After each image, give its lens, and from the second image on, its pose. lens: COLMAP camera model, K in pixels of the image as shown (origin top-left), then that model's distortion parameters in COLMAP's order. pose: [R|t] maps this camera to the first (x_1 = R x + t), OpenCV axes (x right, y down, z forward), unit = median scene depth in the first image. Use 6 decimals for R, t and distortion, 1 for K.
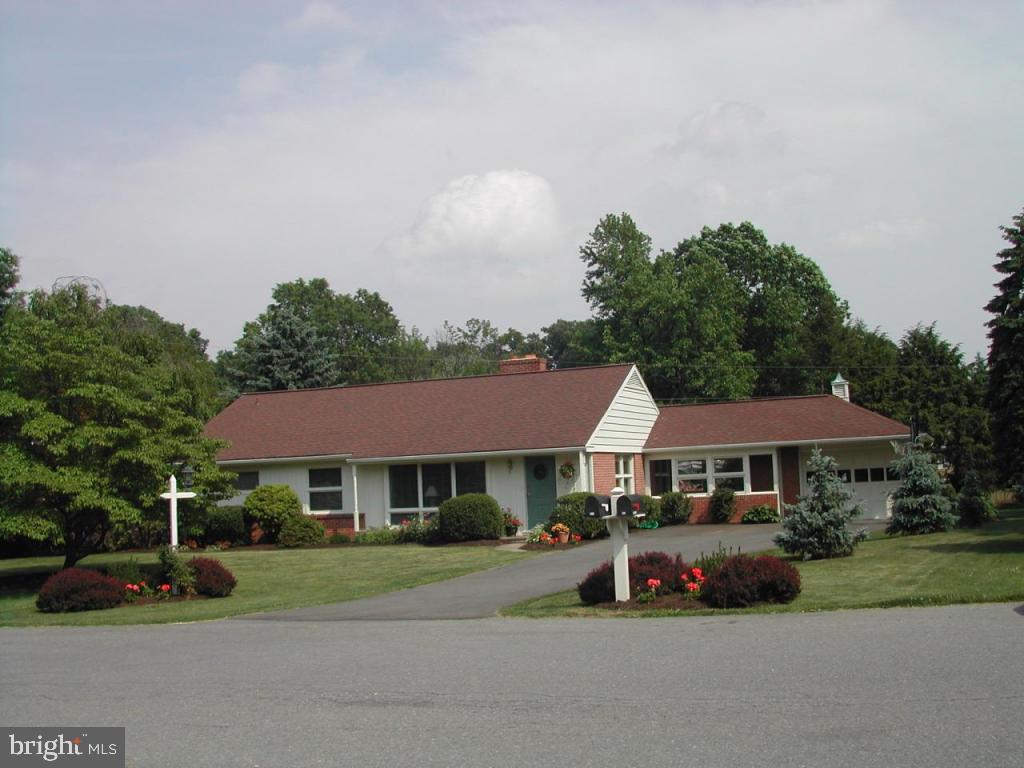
lens RADIAL K [[1255.4, 0, 512.0], [0, 1255.4, 384.0], [0, 0, 1]] dist [-0.301193, 1.041525]
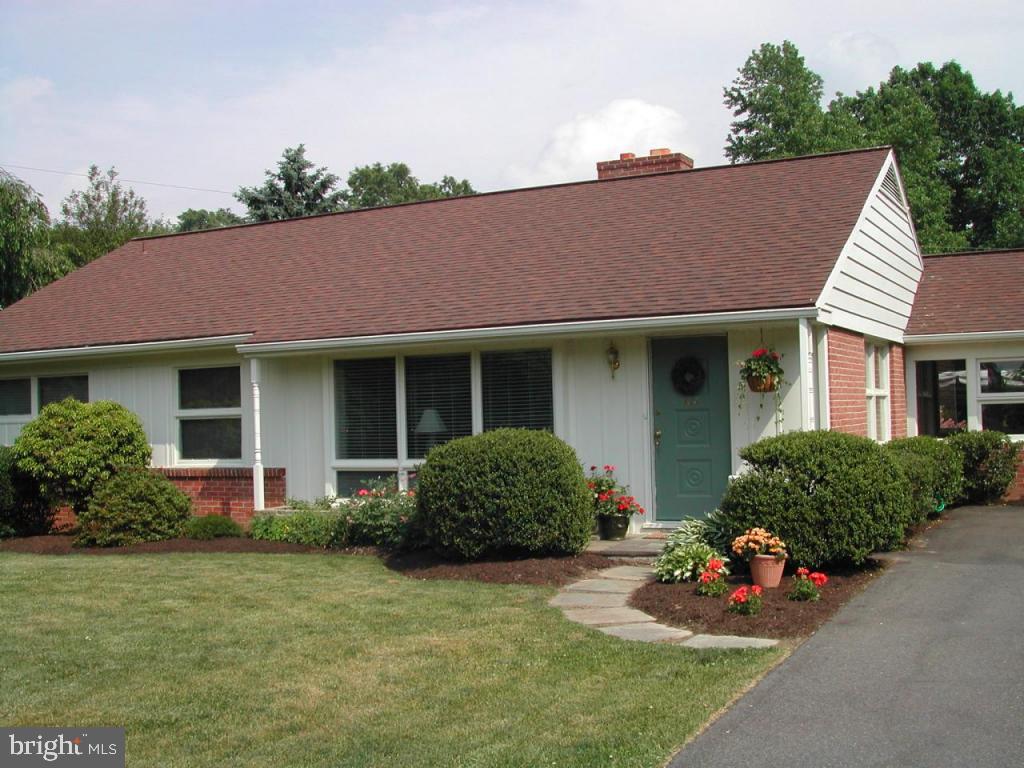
lens RADIAL K [[1255.4, 0, 512.0], [0, 1255.4, 384.0], [0, 0, 1]] dist [-0.301193, 1.041525]
pose [[0.995381, 0.013164, -0.095096, 0.004234], [-0.007659, 0.998286, 0.058026, 0.048274], [0.095697, -0.057030, 0.993775, 0.579138]]
